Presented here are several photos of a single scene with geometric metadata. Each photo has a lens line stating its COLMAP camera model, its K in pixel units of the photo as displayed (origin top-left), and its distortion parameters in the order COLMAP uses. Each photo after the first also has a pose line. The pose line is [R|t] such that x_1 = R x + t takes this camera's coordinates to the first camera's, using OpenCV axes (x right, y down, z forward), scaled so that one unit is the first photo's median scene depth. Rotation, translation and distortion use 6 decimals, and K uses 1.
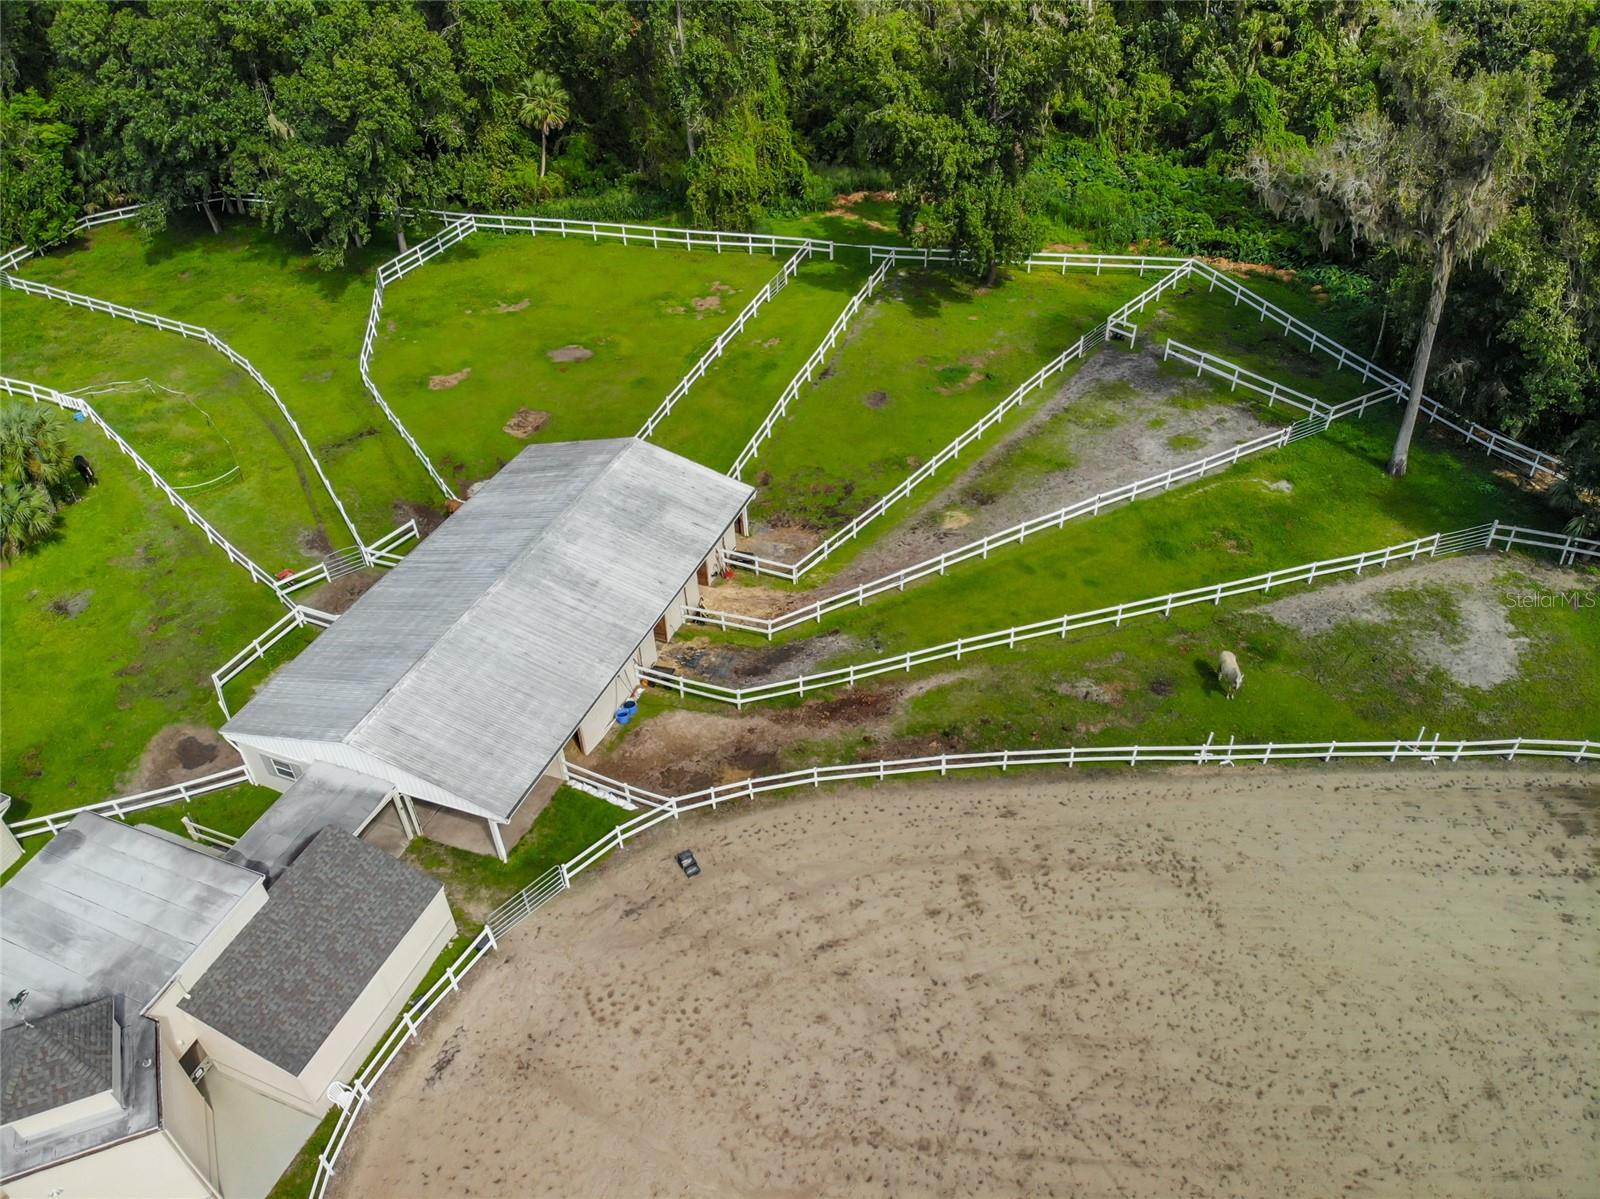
lens RADIAL K [[1106.0, 0, 800.0], [0, 1106.0, 599.5], [0, 0, 1]] dist [-0.000287, -0.076380]
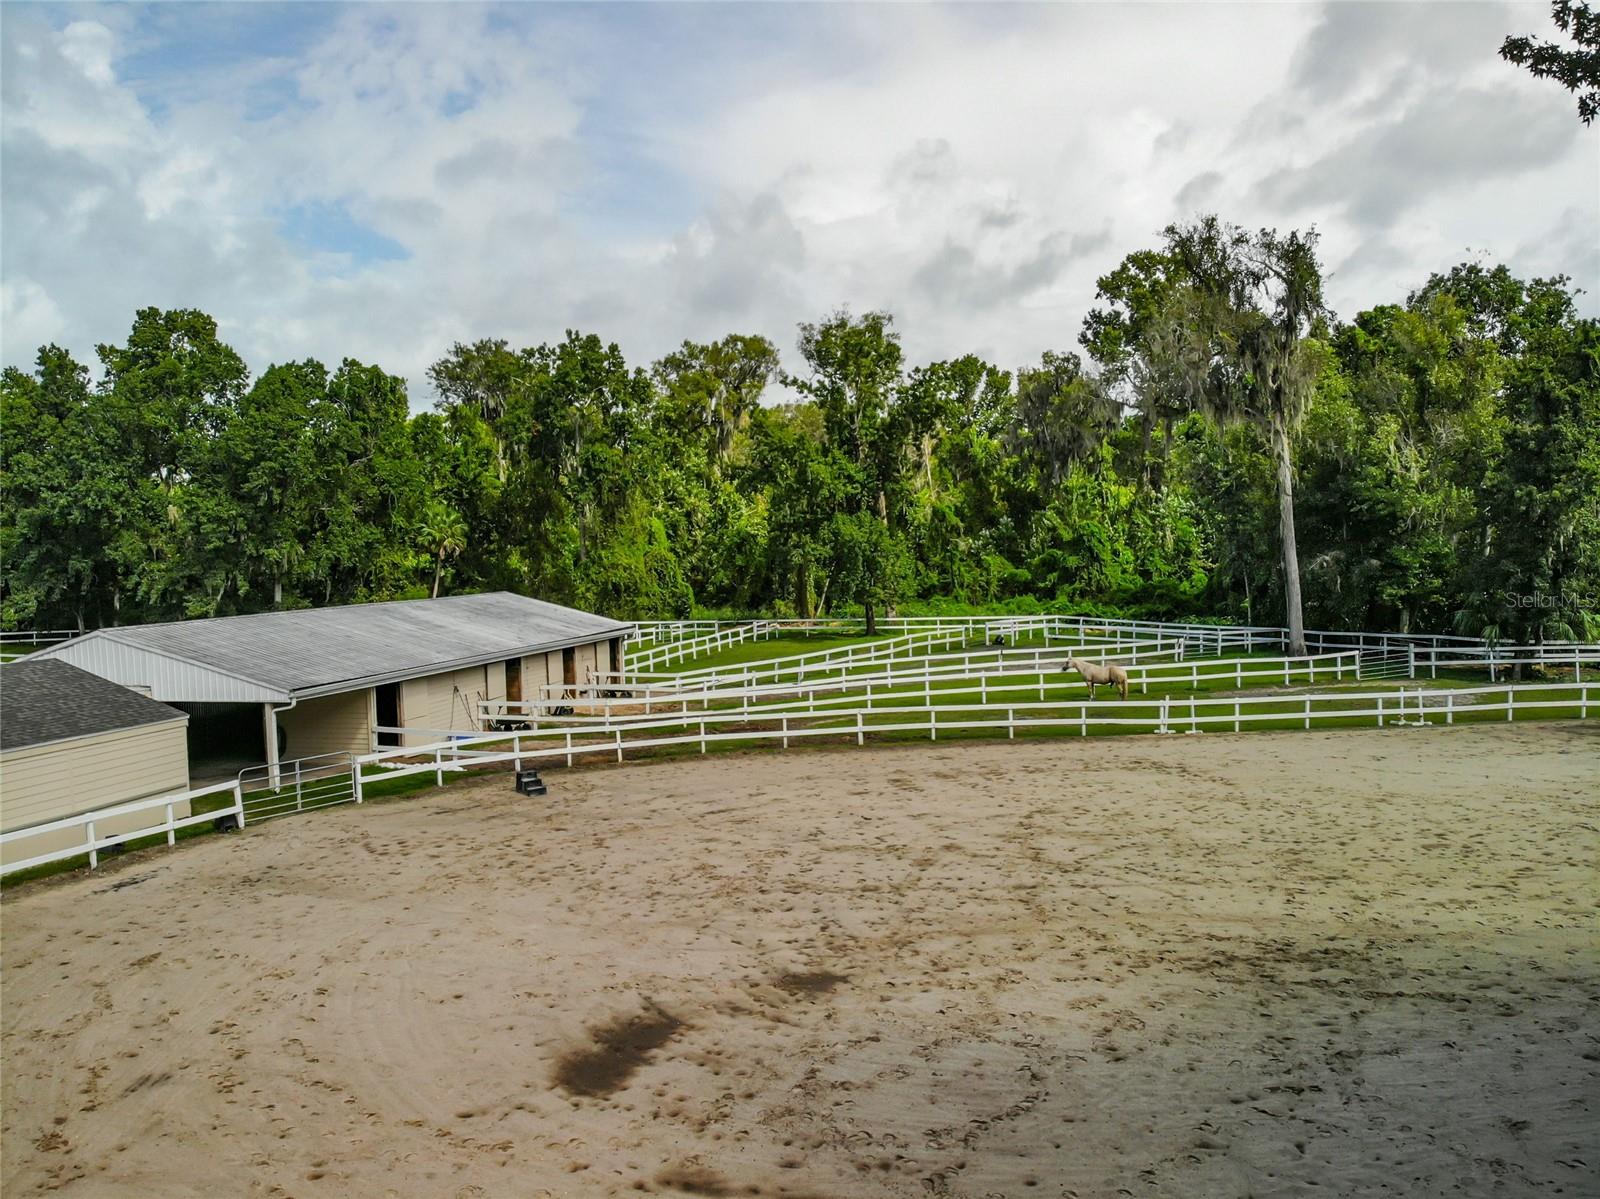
lens RADIAL K [[1098.3, 0, 800.0], [0, 1098.3, 599.5], [0, 0, 1]] dist [0.067760, -0.171210]
pose [[0.994872, -0.003095, 0.101097, 0.002726], [0.059074, 0.829117, -0.555945, 0.253574], [-0.082101, 0.559067, 0.825048, 0.138513]]
